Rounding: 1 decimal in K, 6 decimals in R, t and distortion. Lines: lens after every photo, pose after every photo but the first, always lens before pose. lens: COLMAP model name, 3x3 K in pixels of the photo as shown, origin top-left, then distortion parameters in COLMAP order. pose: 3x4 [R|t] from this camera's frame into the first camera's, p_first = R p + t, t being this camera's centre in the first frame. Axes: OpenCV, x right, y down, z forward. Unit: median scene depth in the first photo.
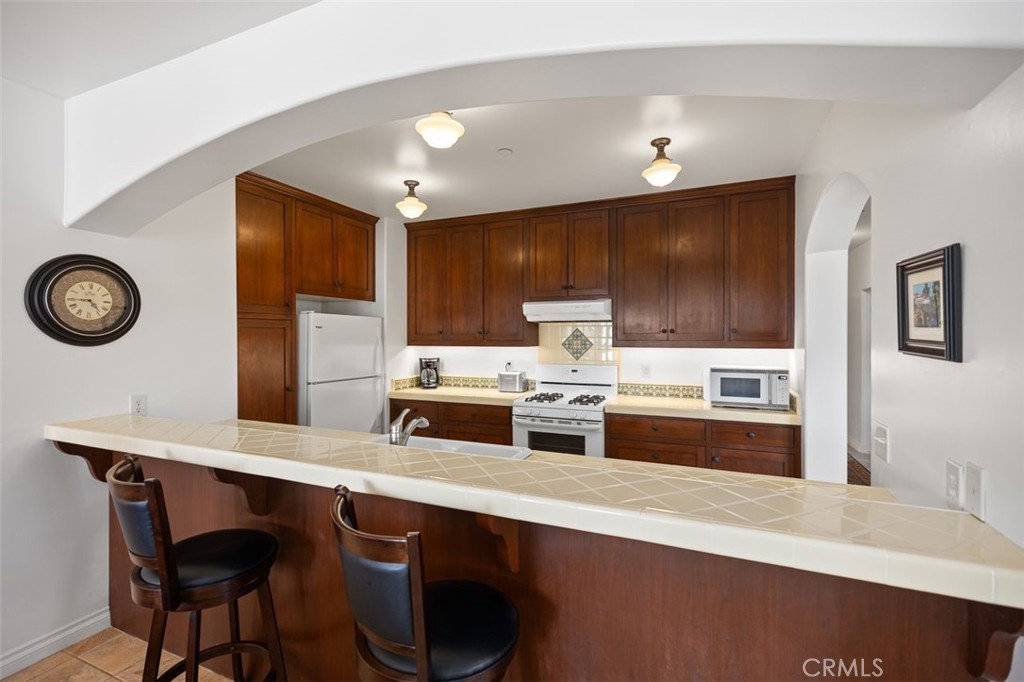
lens RADIAL K [[456.3, 0, 512.3], [0, 456.3, 330.7], [0, 0, 1]] dist [0.000906, -0.000470]
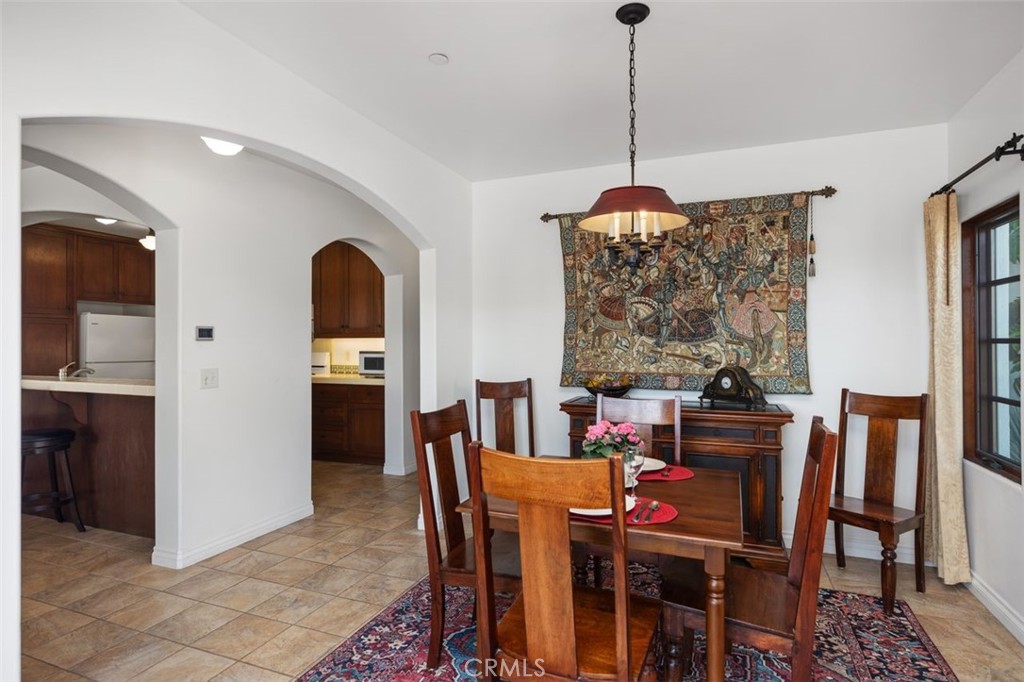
lens RADIAL K [[531.0, 0, 512.0], [0, 531.0, 341.0], [0, 0, 1]] dist [-0.004927, -0.000345]
pose [[0.999556, -0.000557, 0.029793, 0.767378], [0.000391, 0.999984, 0.005557, 0.034861], [-0.029796, -0.005543, 0.999541, -0.644708]]
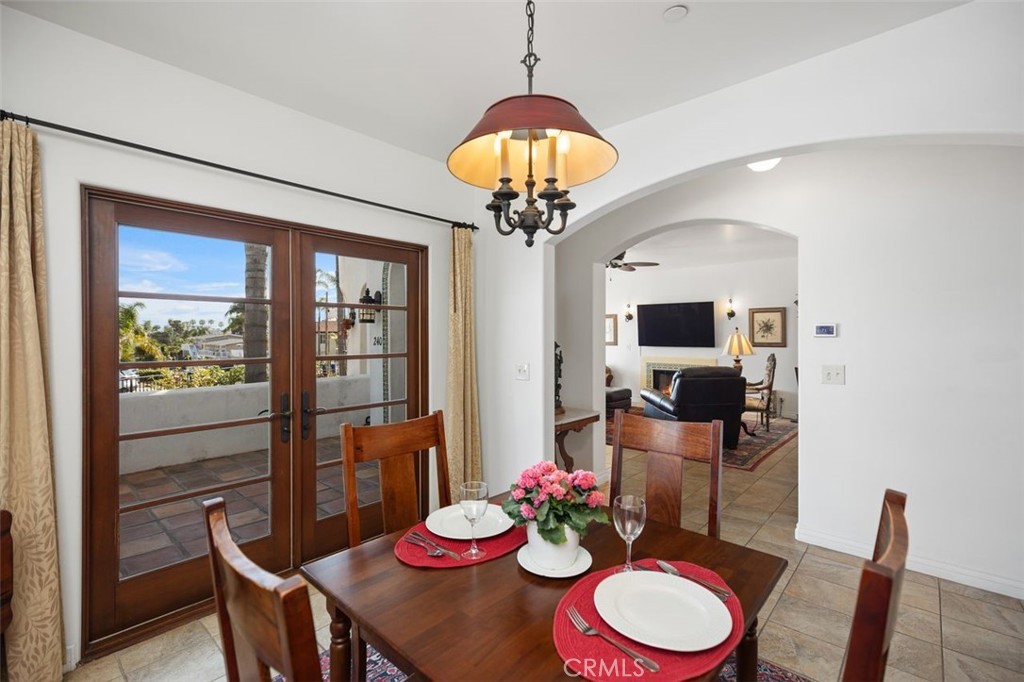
lens RADIAL K [[456.3, 0, 512.3], [0, 456.3, 330.7], [0, 0, 1]] dist [0.000906, -0.000470]
pose [[-0.323510, -0.006193, -0.946205, 1.184966], [0.008881, 0.999915, -0.009581, 0.030079], [0.946183, -0.011503, -0.323427, -0.037951]]
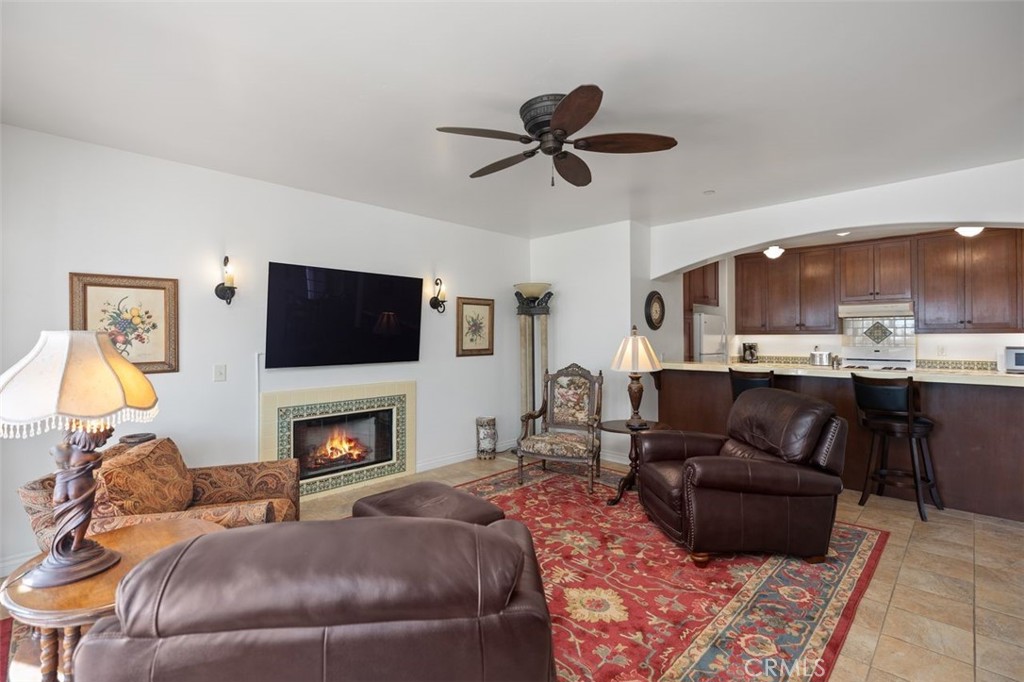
lens RADIAL K [[463.7, 0, 503.1], [0, 463.7, 331.5], [0, 0, 1]] dist [-0.000611, -0.000483]
pose [[0.926275, -0.005557, -0.376807, -0.433285], [0.005867, 0.999983, -0.000324, 0.021620], [0.376802, -0.001910, 0.926292, -0.854363]]
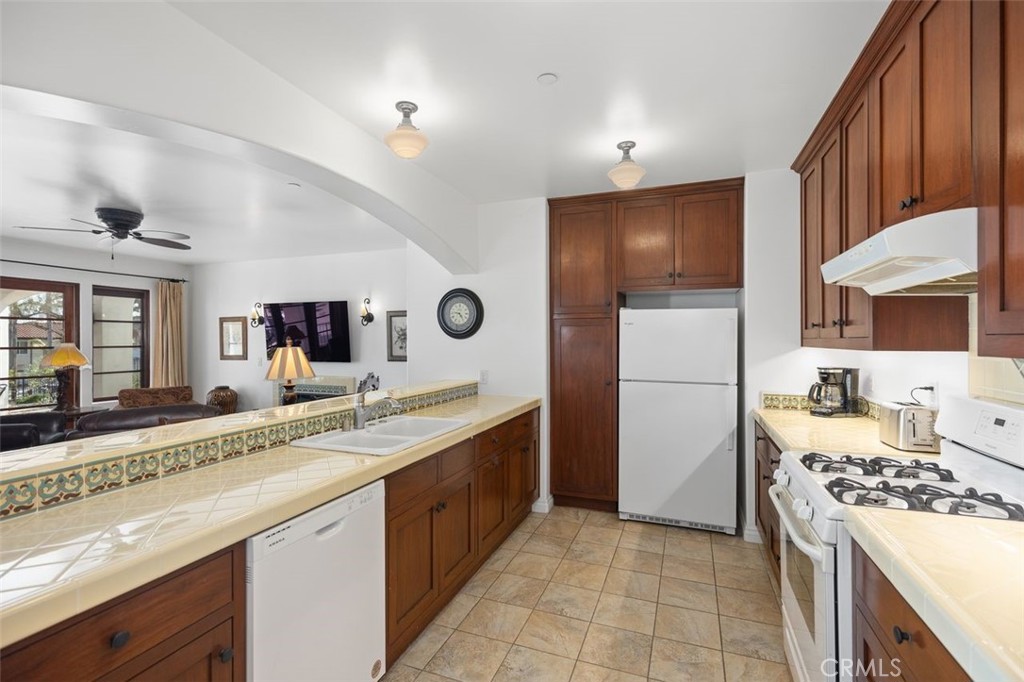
lens RADIAL K [[465.2, 0, 508.4], [0, 465.2, 336.9], [0, 0, 1]] dist [-0.001562, -0.000149]
pose [[0.033337, -0.004477, -0.999434, 0.522468], [0.010548, 0.999936, -0.004127, 0.020383], [0.999389, -0.010404, 0.033382, 0.648420]]
